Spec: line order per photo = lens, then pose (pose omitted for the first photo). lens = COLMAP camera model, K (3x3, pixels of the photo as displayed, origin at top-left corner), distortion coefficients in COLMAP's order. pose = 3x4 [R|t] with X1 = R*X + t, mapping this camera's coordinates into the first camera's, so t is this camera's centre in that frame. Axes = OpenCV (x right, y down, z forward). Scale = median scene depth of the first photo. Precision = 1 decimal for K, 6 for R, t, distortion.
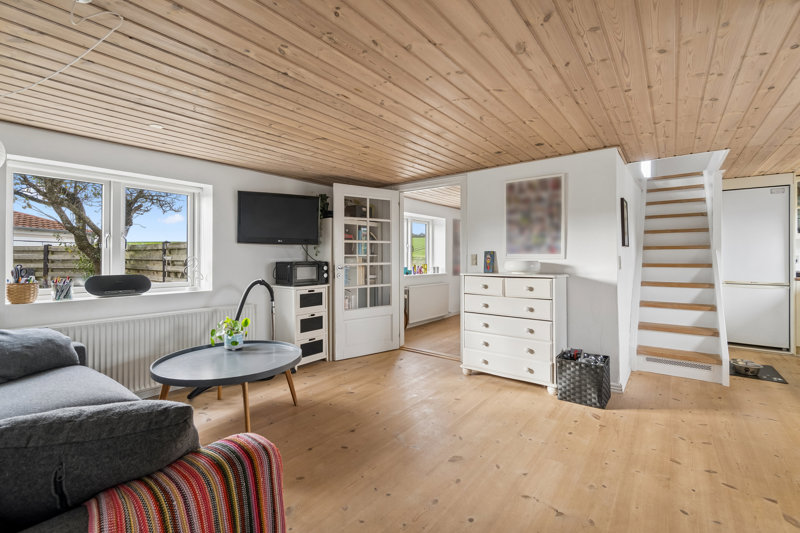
lens RADIAL K [[360.8, 0, 392.0], [0, 360.8, 259.6], [0, 0, 1]] dist [0.002017, 0.000469]
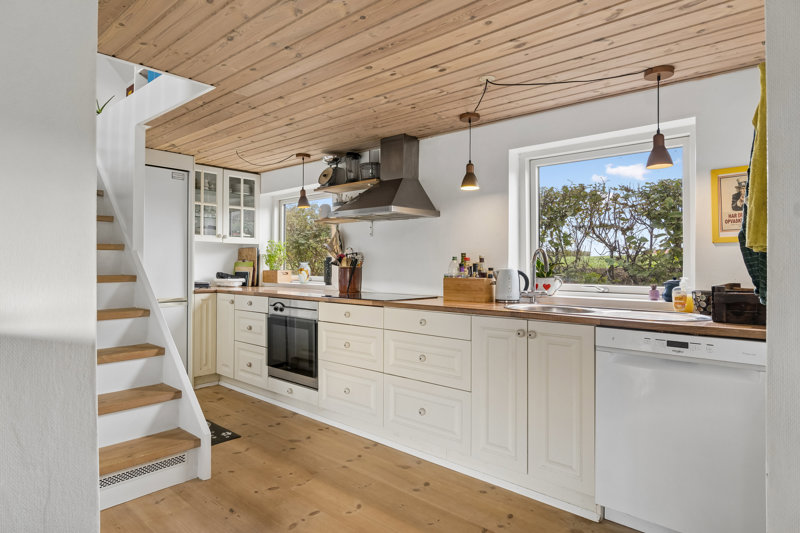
lens RADIAL K [[466.2, 0, 400.0], [0, 466.2, 266.5], [0, 0, 1]] dist [-0.003890, -0.001095]
pose [[0.064304, -0.003259, 0.997925, 0.190262], [-0.001892, 0.999992, 0.003387, -0.008762], [-0.997929, -0.002106, 0.064298, 0.701396]]
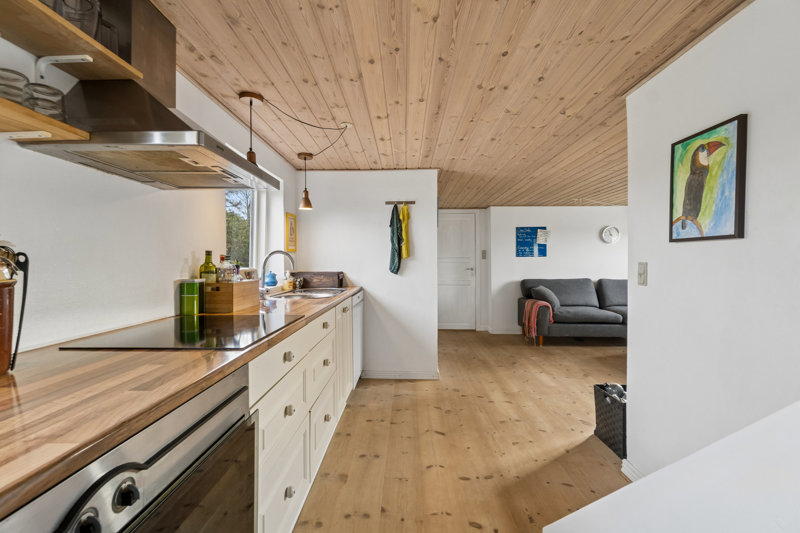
lens RADIAL K [[360.8, 0, 392.0], [0, 360.8, 259.6], [0, 0, 1]] dist [0.002017, 0.000469]
pose [[-0.813225, 0.005219, -0.581926, 1.431733], [0.006914, 0.999976, -0.000694, -0.017208], [0.581908, -0.004588, -0.813242, 1.358968]]
